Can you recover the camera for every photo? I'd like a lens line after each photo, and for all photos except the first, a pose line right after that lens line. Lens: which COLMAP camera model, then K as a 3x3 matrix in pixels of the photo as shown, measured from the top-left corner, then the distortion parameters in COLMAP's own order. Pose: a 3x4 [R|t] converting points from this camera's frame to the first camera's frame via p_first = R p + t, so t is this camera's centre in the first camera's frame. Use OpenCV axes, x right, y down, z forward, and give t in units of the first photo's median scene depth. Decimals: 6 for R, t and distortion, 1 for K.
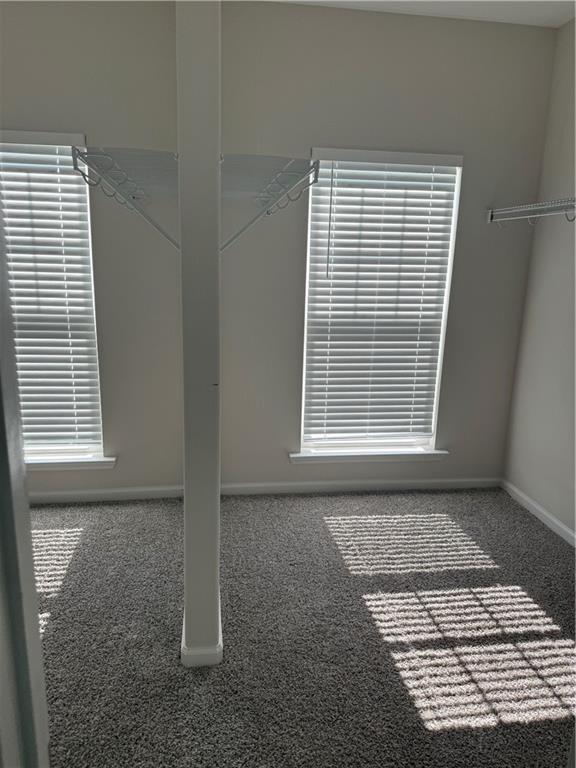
lens RADIAL K [[544.6, 0, 288.8], [0, 544.6, 383.2], [0, 0, 1]] dist [0.006256, -0.011427]
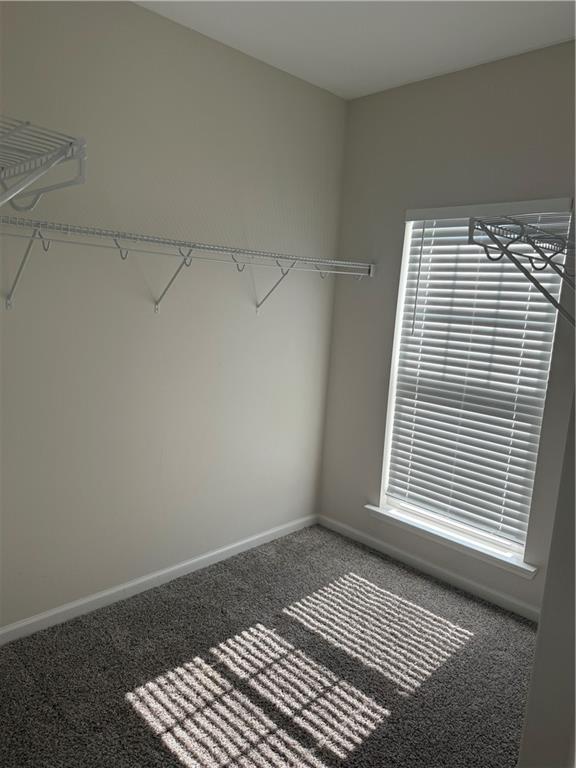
lens RADIAL K [[544.6, 0, 288.8], [0, 544.6, 383.2], [0, 0, 1]] dist [0.006256, -0.011427]
pose [[0.607686, 0.136347, -0.782385, 0.070551], [-0.226021, 0.974105, -0.005795, -0.052609], [0.761336, 0.180357, 0.622767, 0.147234]]
